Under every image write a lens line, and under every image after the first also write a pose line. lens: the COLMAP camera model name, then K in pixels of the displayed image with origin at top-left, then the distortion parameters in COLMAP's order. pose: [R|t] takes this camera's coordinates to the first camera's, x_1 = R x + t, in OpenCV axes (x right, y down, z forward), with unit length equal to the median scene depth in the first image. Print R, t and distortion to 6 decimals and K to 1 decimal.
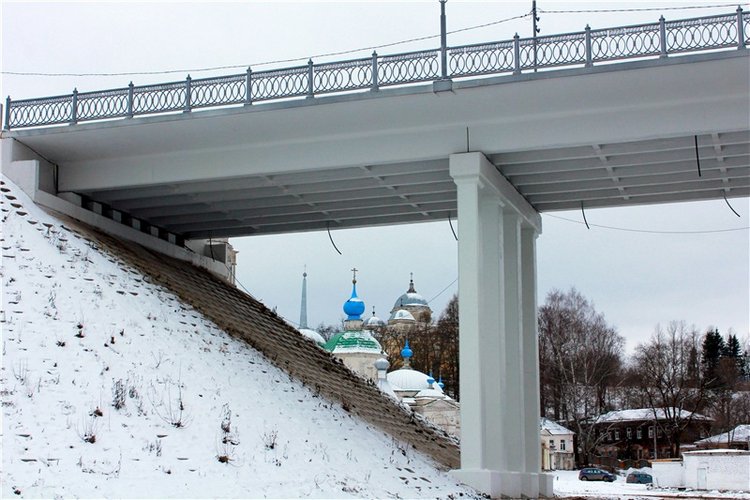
lens RADIAL K [[1251.6, 0, 372.4], [0, 1251.6, 247.8], [0, 0, 1]] dist [-0.056546, 0.000000]
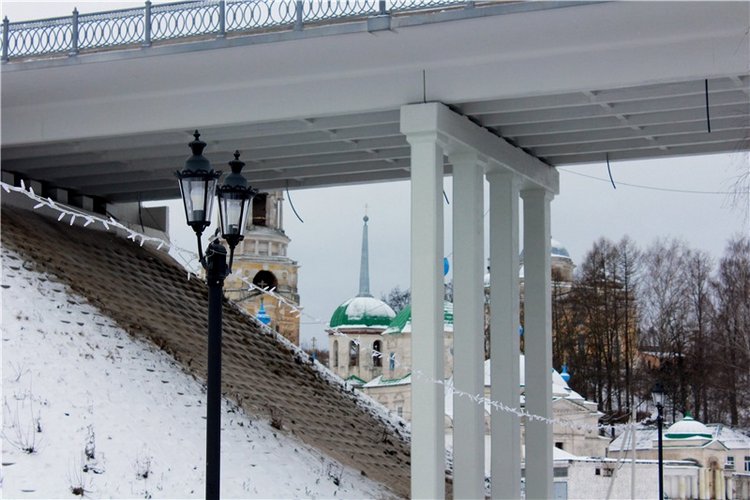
lens RADIAL K [[1908.2, 0, 376.1], [0, 1908.2, 251.6], [0, 0, 1]] dist [0.080428, 0.000000]
pose [[0.996629, -0.008620, -0.081588, 0.135153], [0.012531, 0.998790, 0.047549, -0.037606], [0.081079, -0.048411, 0.995531, -0.194199]]
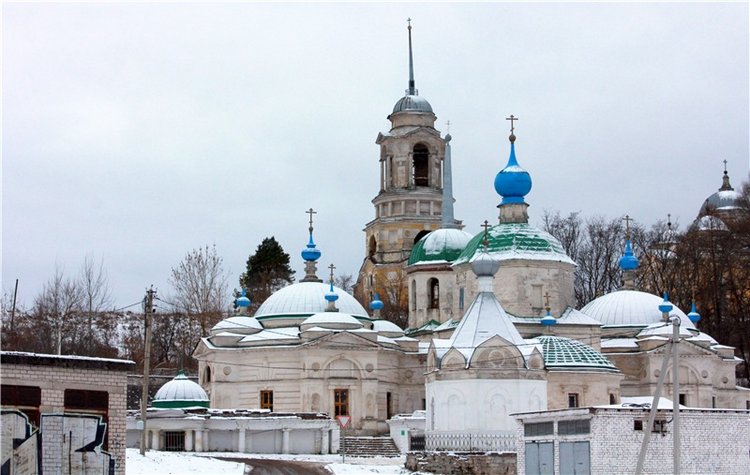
lens RADIAL K [[1517.4, 0, 375.1], [0, 1517.4, 237.9], [0, 0, 1]] dist [-0.057015, 0.000000]
pose [[0.961665, -0.045910, -0.270357, 0.374247], [0.054303, 0.998245, 0.023642, 0.178150], [0.268797, -0.037417, 0.962470, 1.052578]]
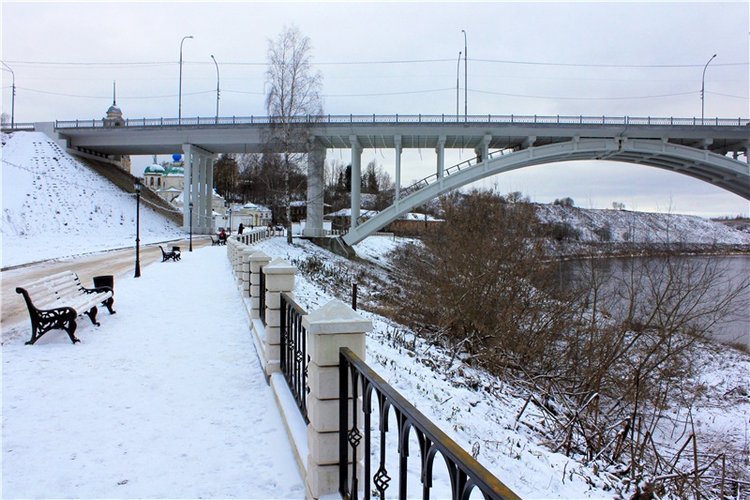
lens RADIAL K [[668.1, 0, 372.6], [0, 668.1, 255.0], [0, 0, 1]] dist [-0.106066, 0.035709]
pose [[0.968741, 0.007298, 0.247968, 0.118956], [-0.061635, 0.975305, 0.212090, -0.195149], [-0.240296, -0.220744, 0.945267, -1.034727]]
